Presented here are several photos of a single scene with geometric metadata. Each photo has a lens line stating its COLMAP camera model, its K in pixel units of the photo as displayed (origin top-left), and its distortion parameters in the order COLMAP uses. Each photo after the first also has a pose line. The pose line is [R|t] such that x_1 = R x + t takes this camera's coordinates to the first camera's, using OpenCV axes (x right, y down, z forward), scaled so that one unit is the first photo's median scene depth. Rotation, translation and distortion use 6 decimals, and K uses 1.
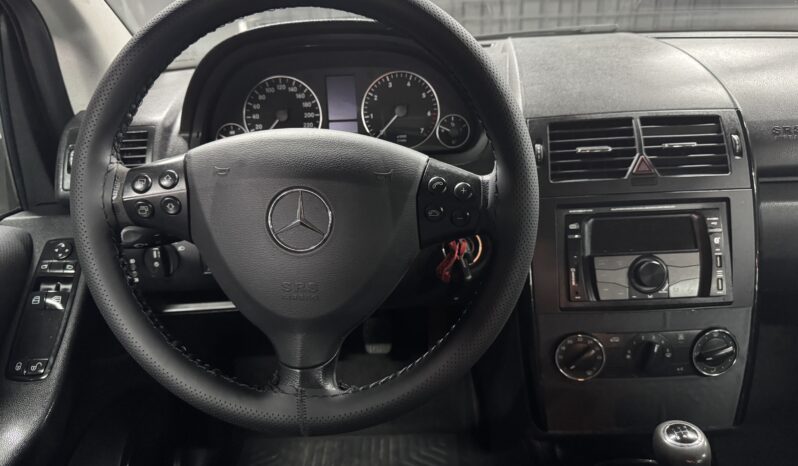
lens RADIAL K [[571.3, 0, 402.5], [0, 571.3, 230.4], [0, 0, 1]] dist [0.027884, -0.050112]
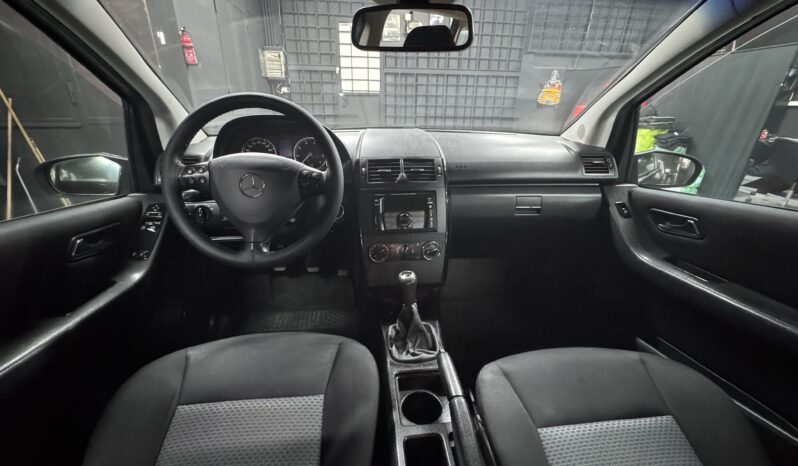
lens RADIAL K [[326.2, 0, 405.7], [0, 326.2, 235.8], [0, 0, 1]] dist [0.005001, -0.000046]
pose [[0.992741, 0.008425, 0.119974, 0.258279], [-0.005141, 0.999604, -0.027649, 0.188627], [-0.120159, 0.026831, 0.992392, -0.444767]]
